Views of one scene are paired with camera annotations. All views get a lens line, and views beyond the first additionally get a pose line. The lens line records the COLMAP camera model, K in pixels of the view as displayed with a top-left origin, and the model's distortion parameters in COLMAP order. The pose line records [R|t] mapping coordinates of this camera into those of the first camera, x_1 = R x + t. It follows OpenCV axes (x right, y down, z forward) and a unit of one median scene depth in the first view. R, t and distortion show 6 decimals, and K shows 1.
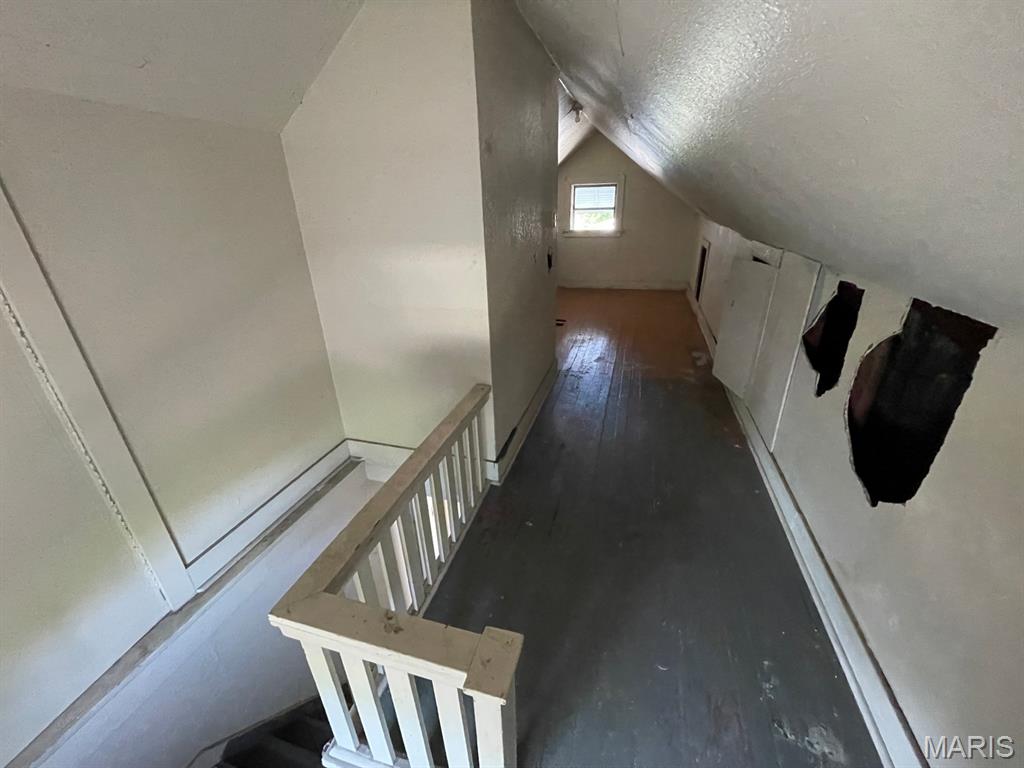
lens RADIAL K [[411.8, 0, 514.2], [0, 411.8, 380.1], [0, 0, 1]] dist [-0.004779, 0.002007]
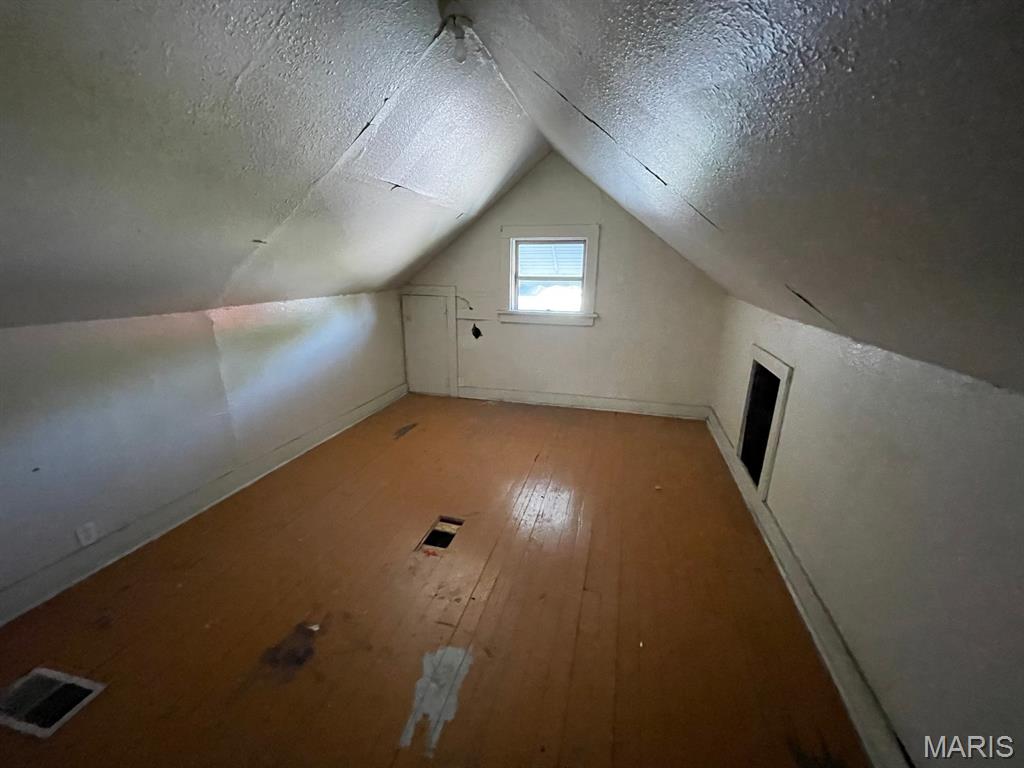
lens RADIAL K [[411.8, 0, 512.8], [0, 411.8, 388.1], [0, 0, 1]] dist [-0.004779, 0.002007]
pose [[0.999219, 0.027026, 0.028821, 0.130622], [-0.023182, 0.991729, -0.126238, -0.184826], [-0.031994, 0.125472, 0.991581, 0.435070]]
